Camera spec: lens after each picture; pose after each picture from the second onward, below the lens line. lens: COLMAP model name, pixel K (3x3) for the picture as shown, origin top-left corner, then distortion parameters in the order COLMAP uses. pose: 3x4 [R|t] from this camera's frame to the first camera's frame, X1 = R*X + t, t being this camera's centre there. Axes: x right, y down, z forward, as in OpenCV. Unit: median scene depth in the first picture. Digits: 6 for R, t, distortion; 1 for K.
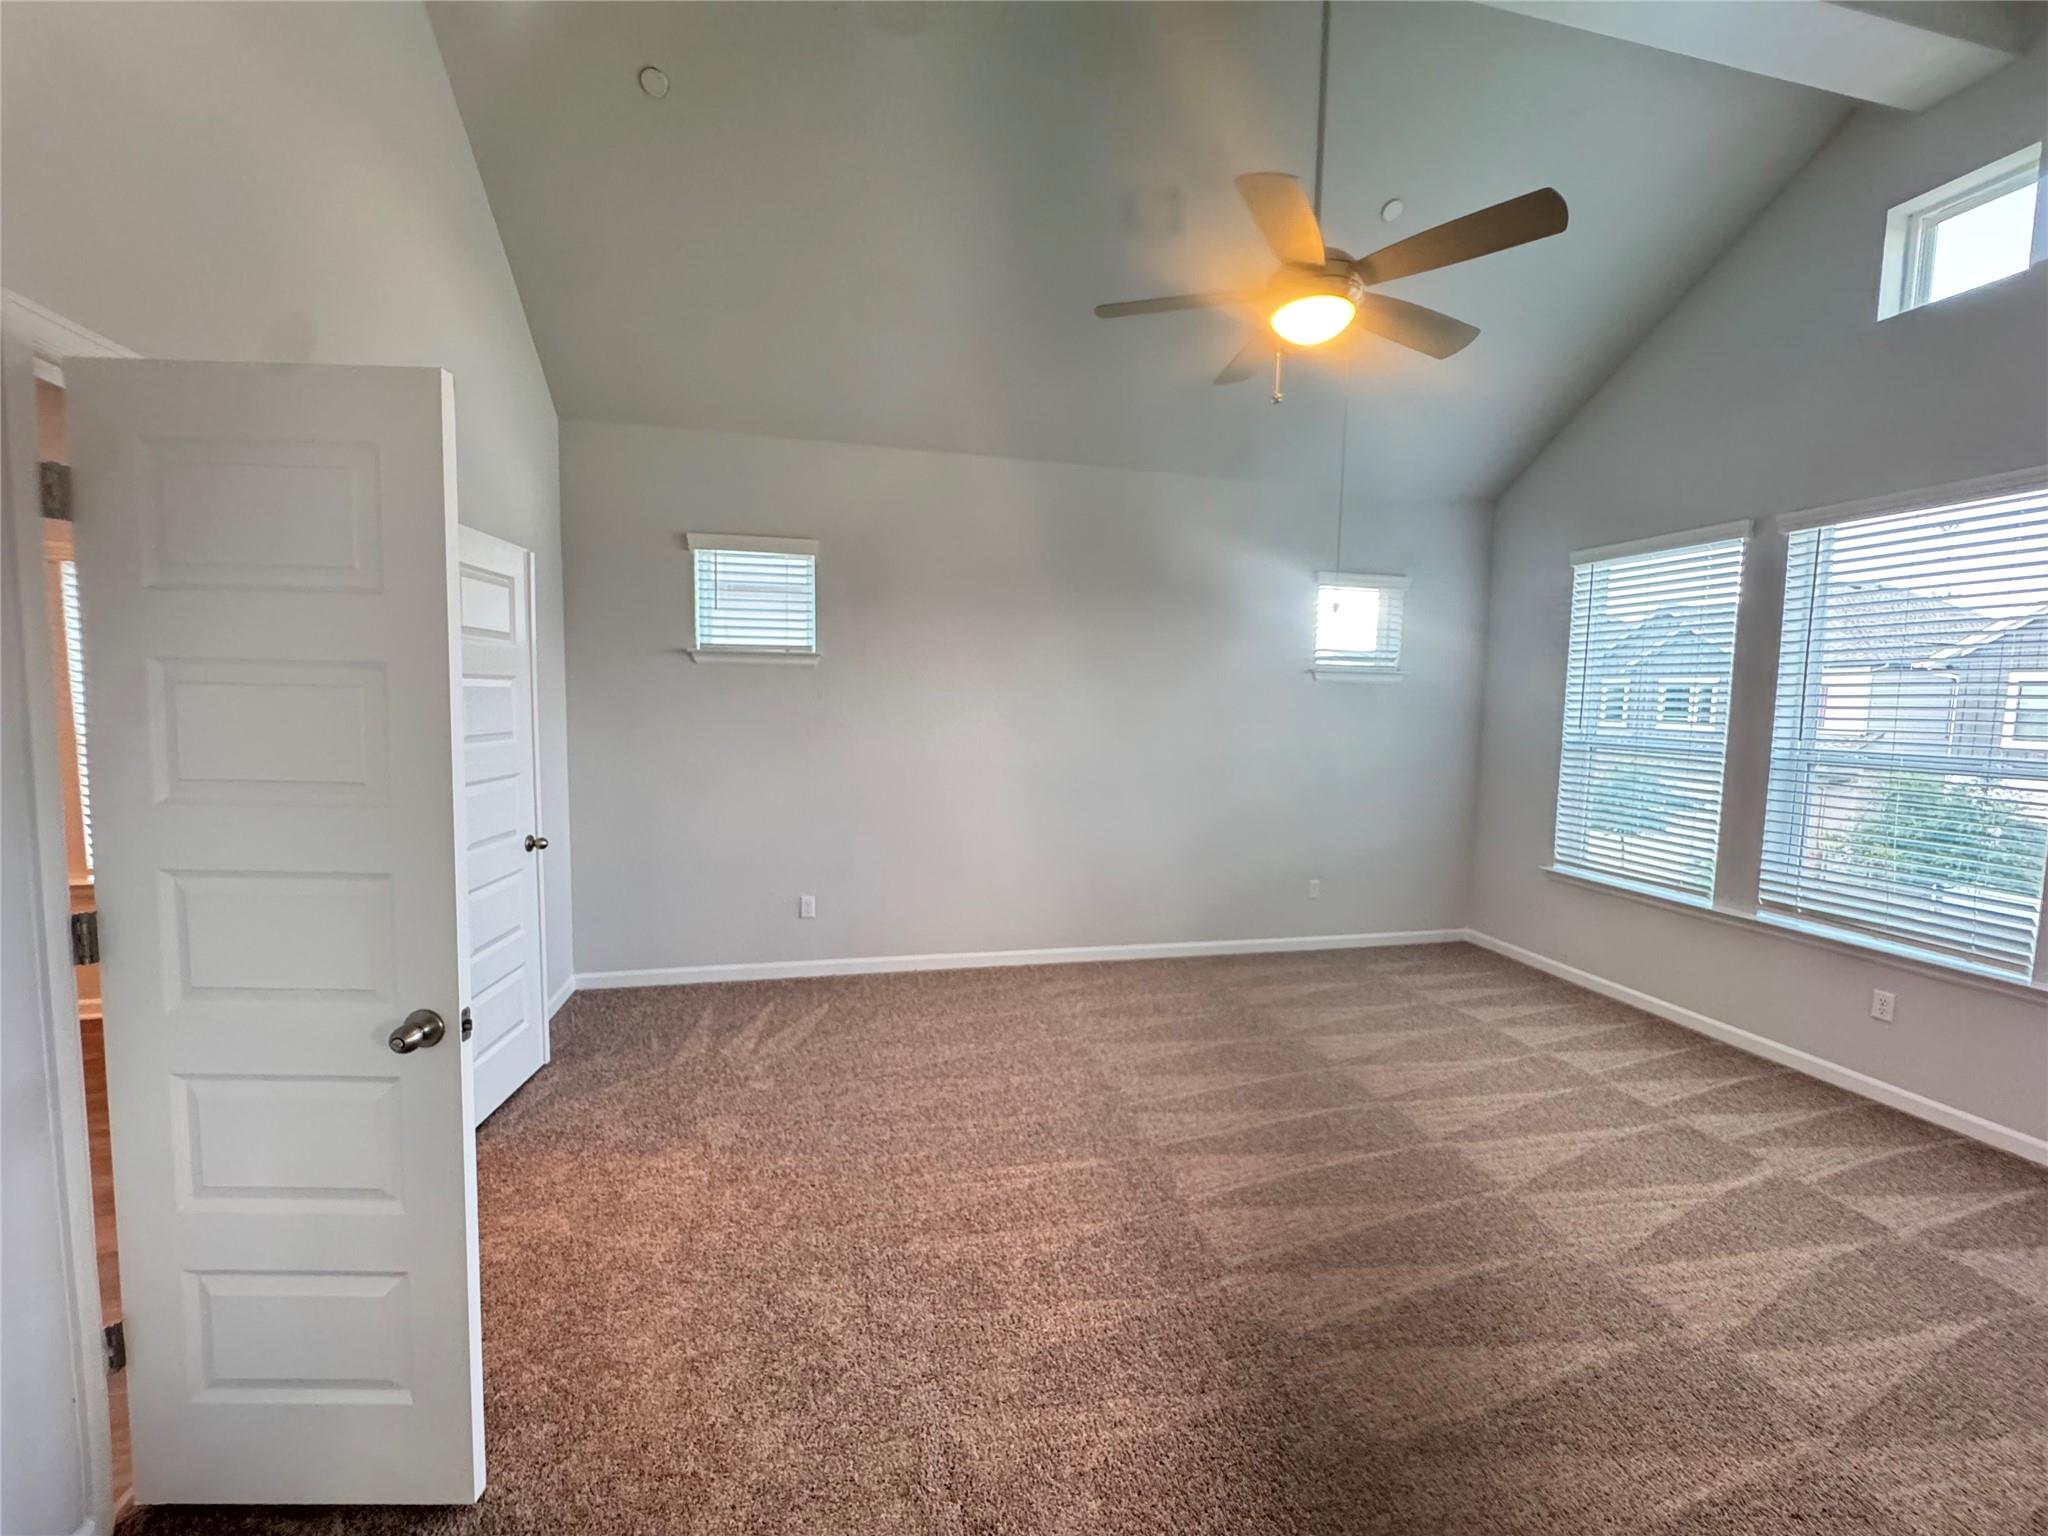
lens RADIAL K [[828.4, 0, 1019.7], [0, 828.4, 770.1], [0, 0, 1]] dist [-0.006303, 0.000832]
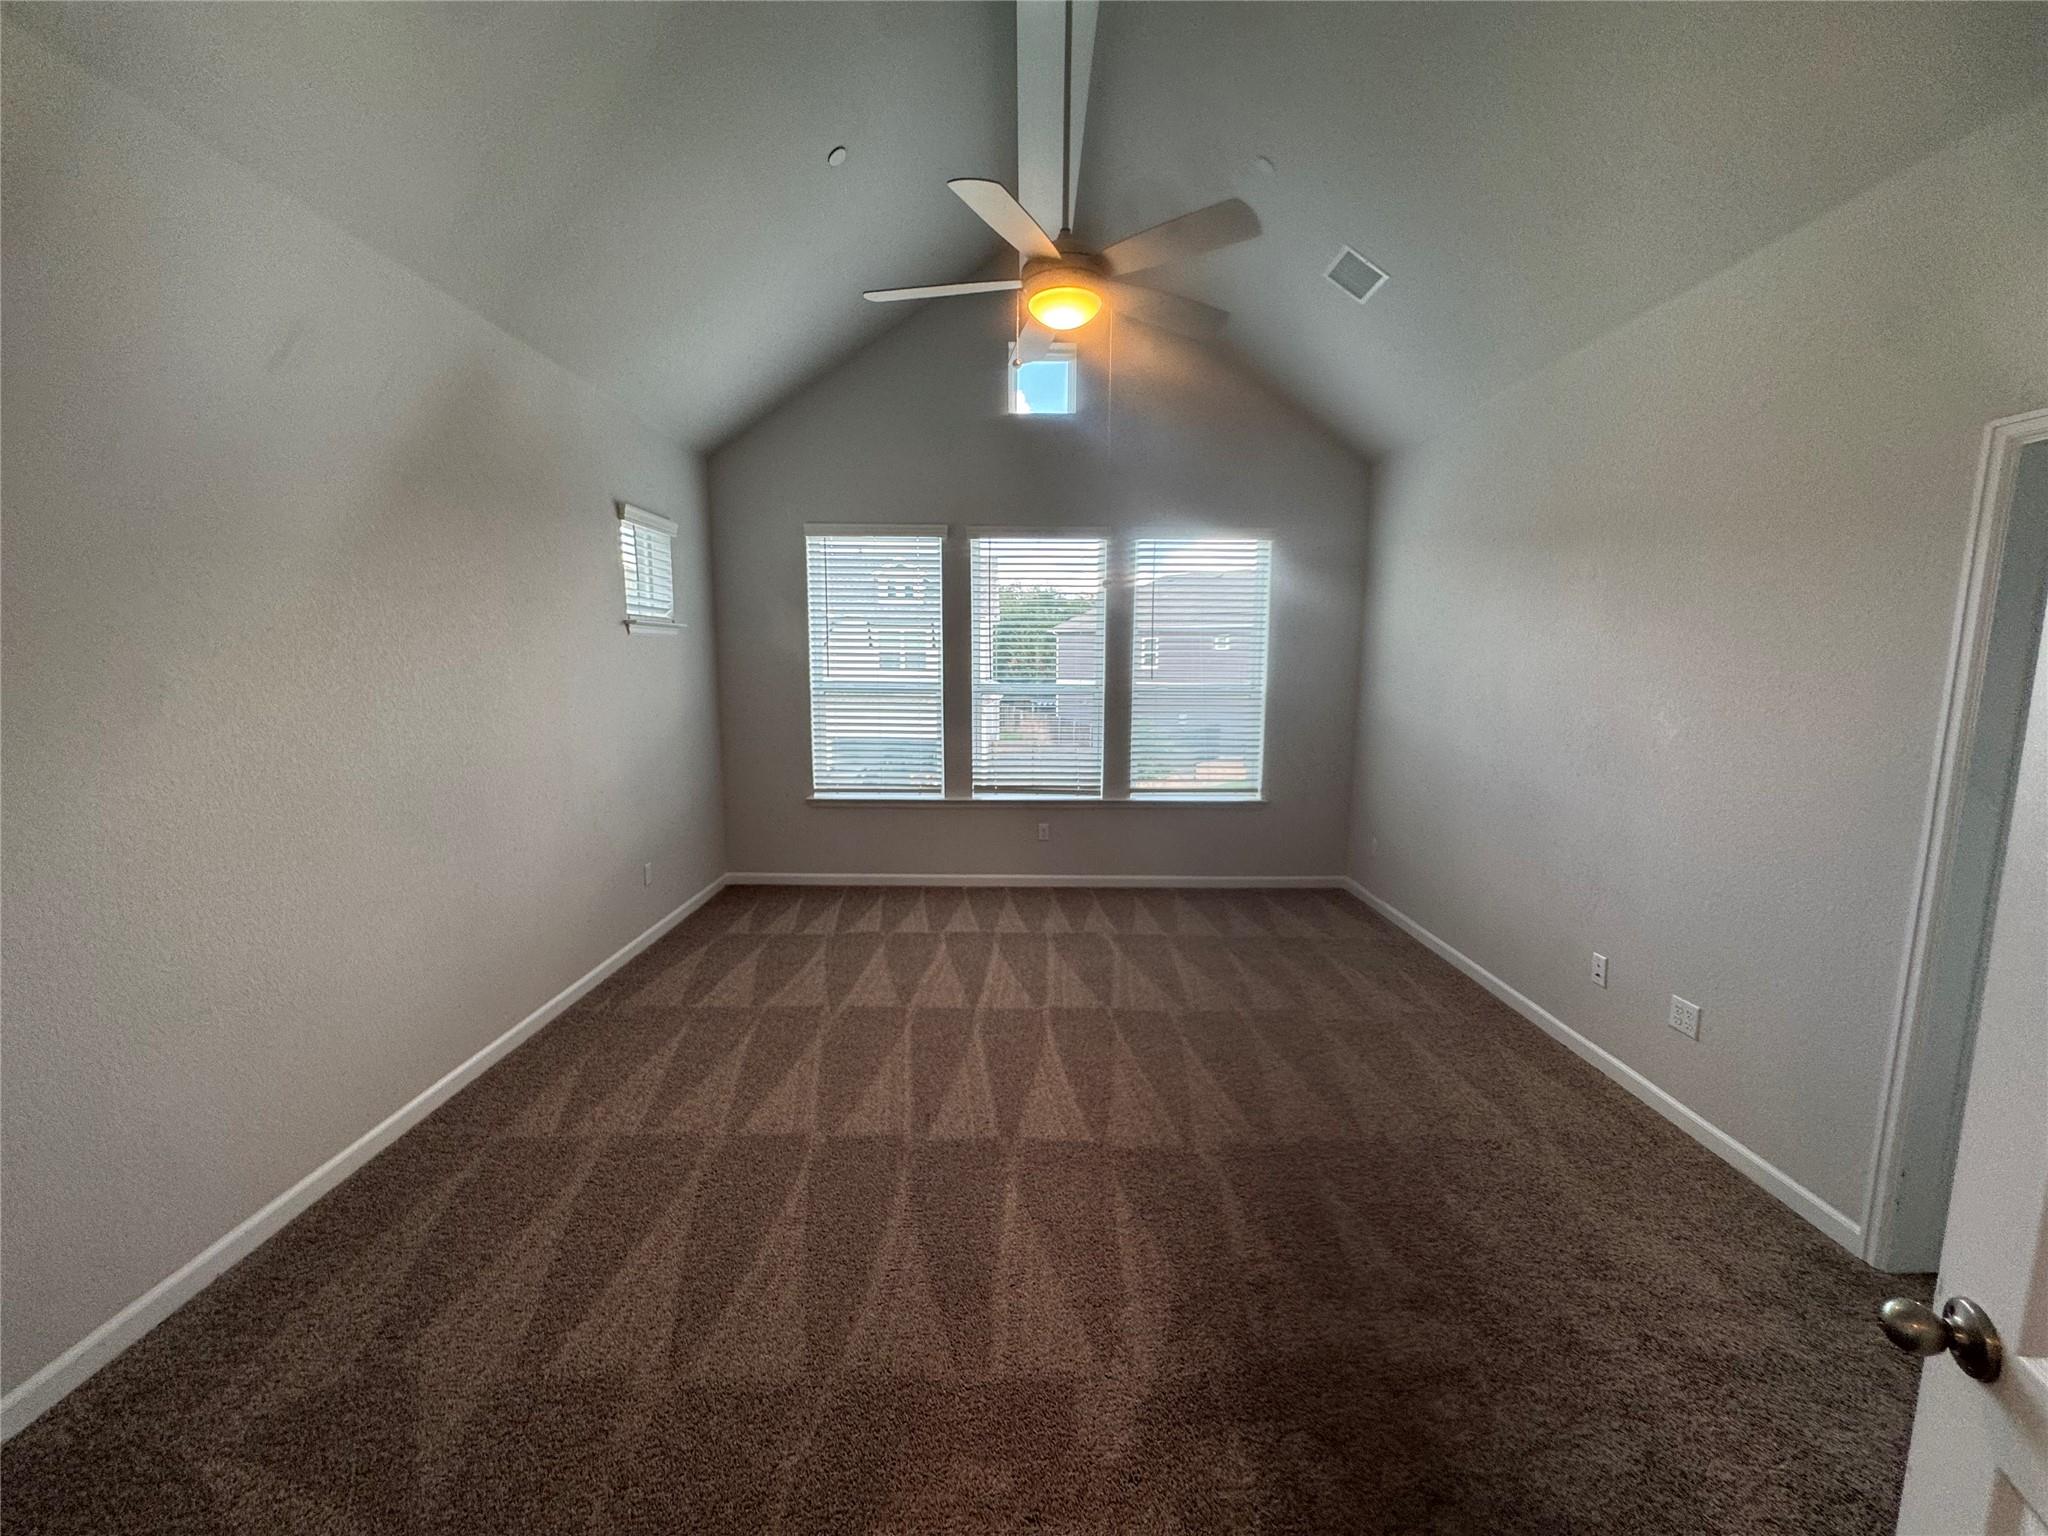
lens RADIAL K [[828.4, 0, 1027.8], [0, 828.4, 765.8], [0, 0, 1]] dist [-0.006303, 0.000832]
pose [[0.213150, -0.149150, 0.965568, -0.503796], [0.080049, 0.987622, 0.134886, -0.071255], [-0.973735, 0.048541, 0.222451, 0.532246]]
